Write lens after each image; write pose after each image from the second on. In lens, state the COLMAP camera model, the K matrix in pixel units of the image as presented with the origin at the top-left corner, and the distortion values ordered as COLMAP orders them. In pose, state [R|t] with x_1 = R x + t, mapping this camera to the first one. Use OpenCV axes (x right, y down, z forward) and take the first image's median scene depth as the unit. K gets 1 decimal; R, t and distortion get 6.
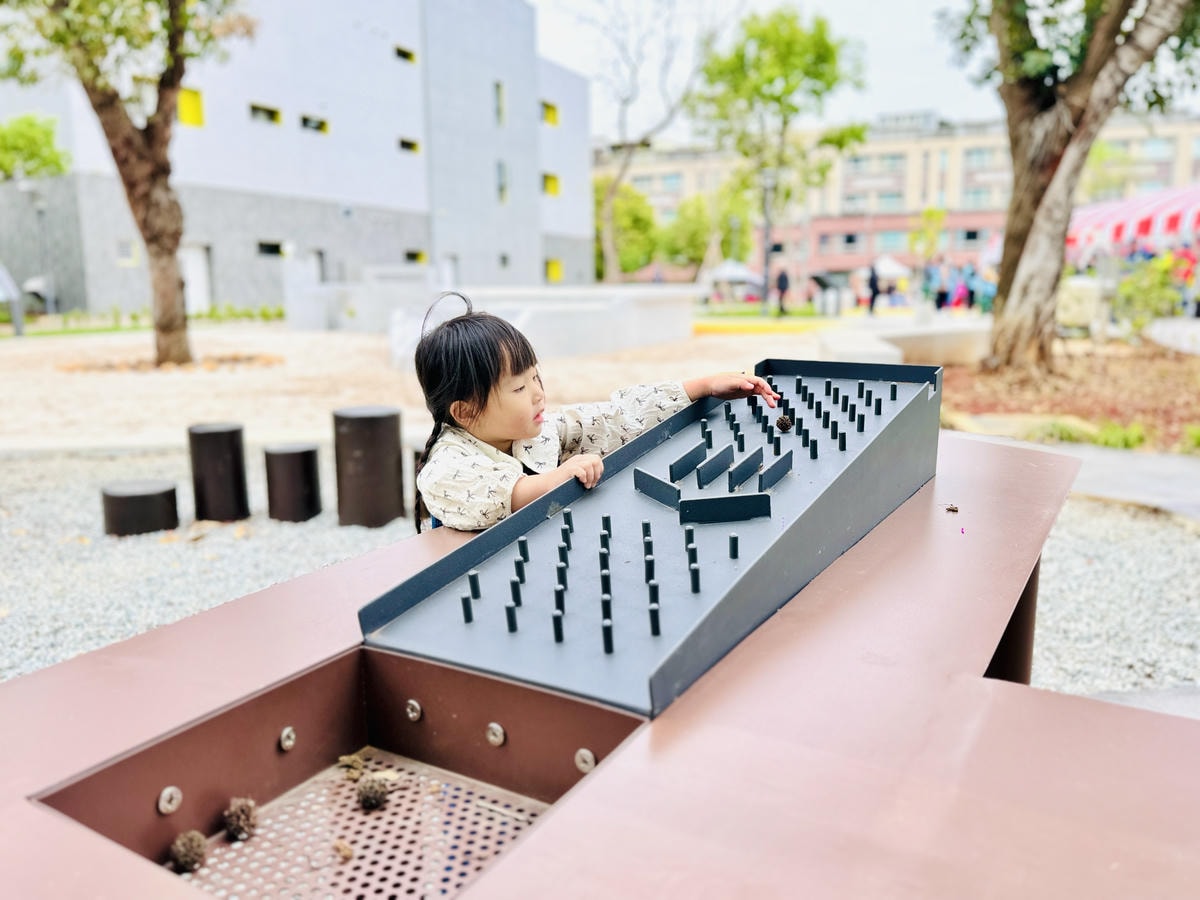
lens RADIAL K [[955.9, 0, 598.2], [0, 955.9, 441.7], [0, 0, 1]] dist [0.032779, -0.005646]
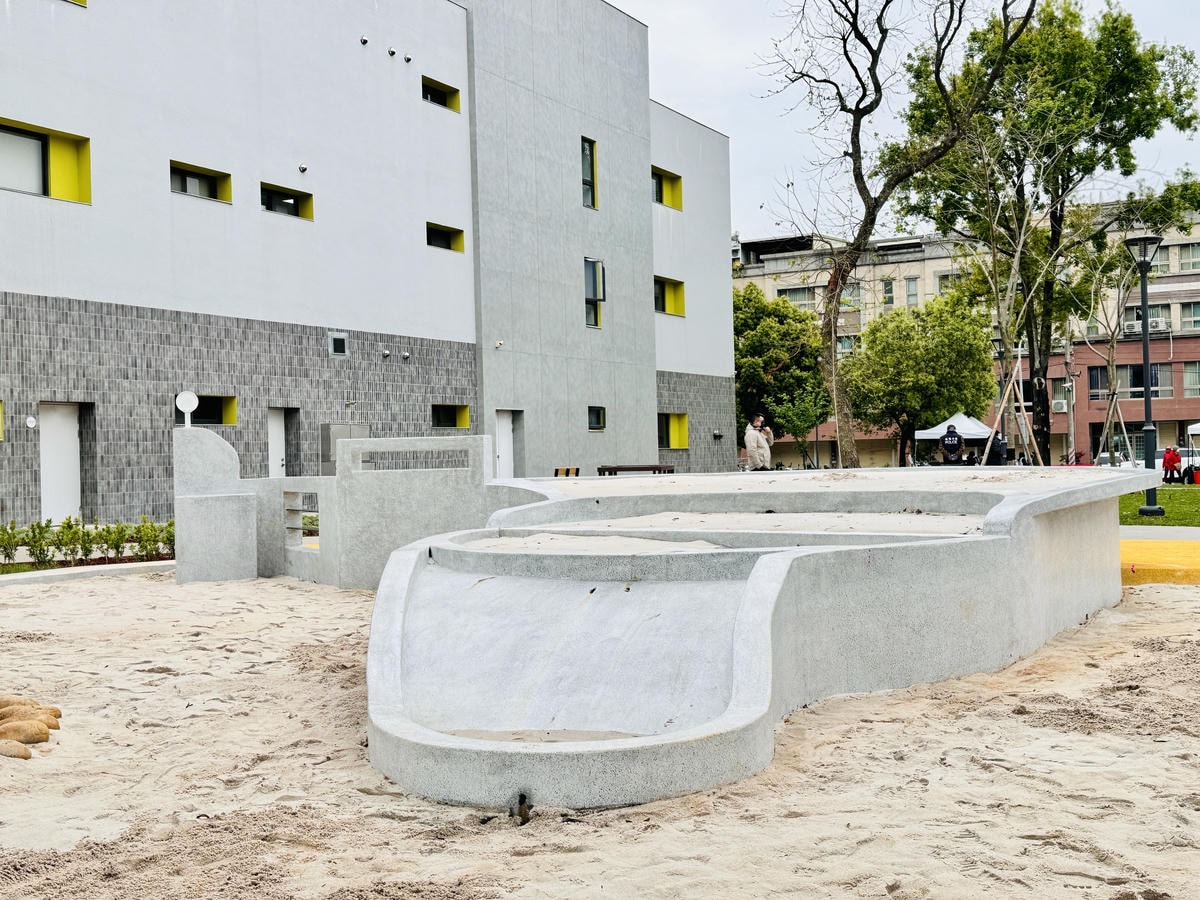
lens RADIAL K [[1363.9, 0, 600.6], [0, 1363.9, 450.6], [0, 0, 1]] dist [0.101751, 0.000000]
pose [[0.996521, -0.013065, -0.082317, -0.025251], [-0.000148, 0.987360, -0.158496, -0.031797], [0.083347, 0.157957, 0.983922, 0.150055]]
